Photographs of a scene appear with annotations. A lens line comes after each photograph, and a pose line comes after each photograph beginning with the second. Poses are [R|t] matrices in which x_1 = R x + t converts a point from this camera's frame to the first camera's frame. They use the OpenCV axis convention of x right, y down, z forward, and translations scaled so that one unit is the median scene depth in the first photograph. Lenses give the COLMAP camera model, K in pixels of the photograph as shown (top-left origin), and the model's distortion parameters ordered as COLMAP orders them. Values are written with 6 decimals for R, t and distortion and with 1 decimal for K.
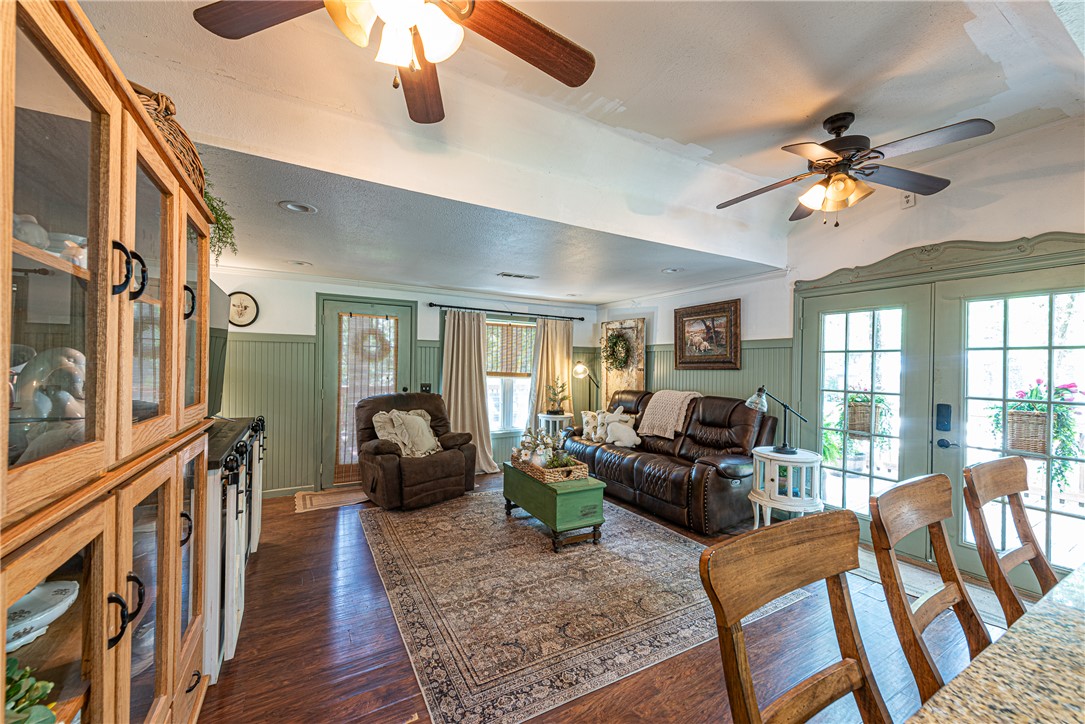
lens RADIAL K [[427.2, 0, 543.0], [0, 427.2, 365.6], [0, 0, 1]] dist [0.011007, -0.003846]
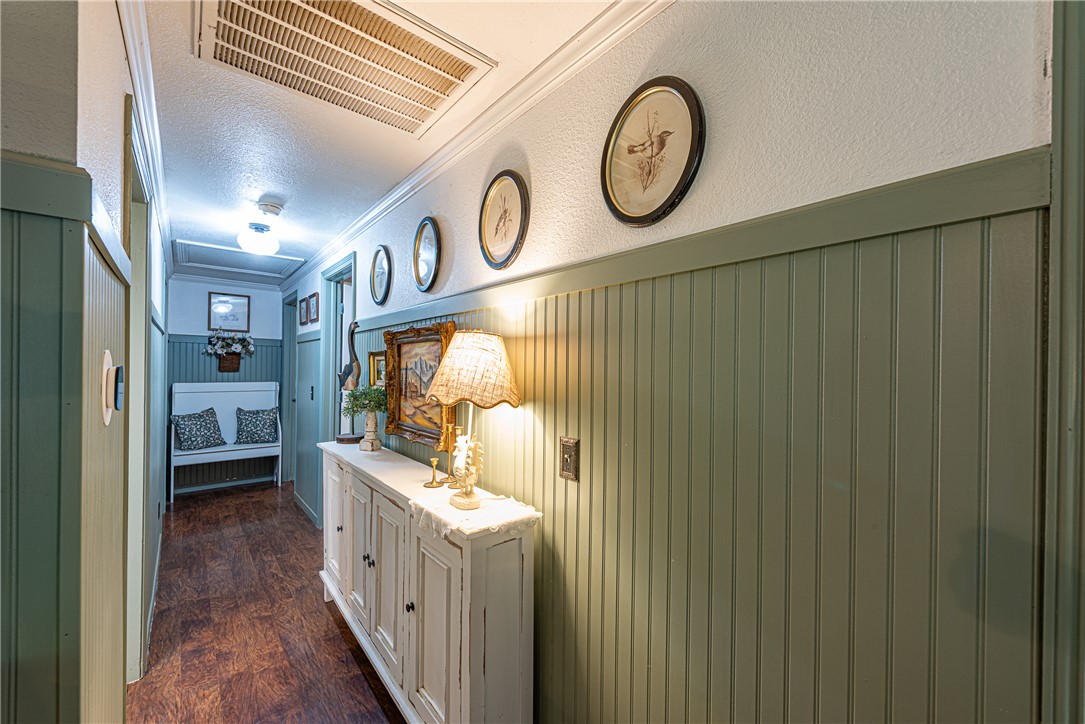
lens RADIAL K [[427.2, 0, 547.2], [0, 427.2, 367.2], [0, 0, 1]] dist [0.011007, -0.003846]
pose [[0.191603, -0.014374, -0.981367, -0.504874], [-0.002374, 0.999883, -0.015109, -0.002158], [0.981470, 0.005224, 0.191546, 0.959075]]
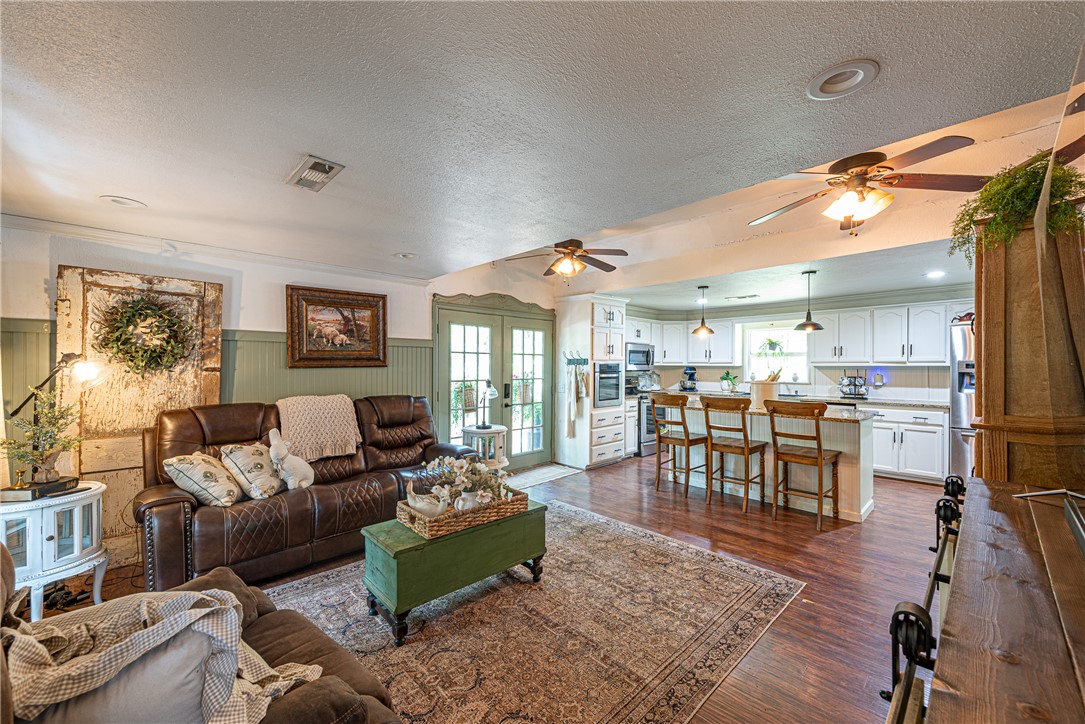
lens RADIAL K [[427.2, 0, 545.3], [0, 427.2, 369.4], [0, 0, 1]] dist [0.011007, -0.003846]
pose [[-0.249129, -0.023512, 0.968185, -0.635552], [-0.005919, 0.999724, 0.022755, -0.009370], [-0.968452, -0.000062, -0.249199, 0.949372]]
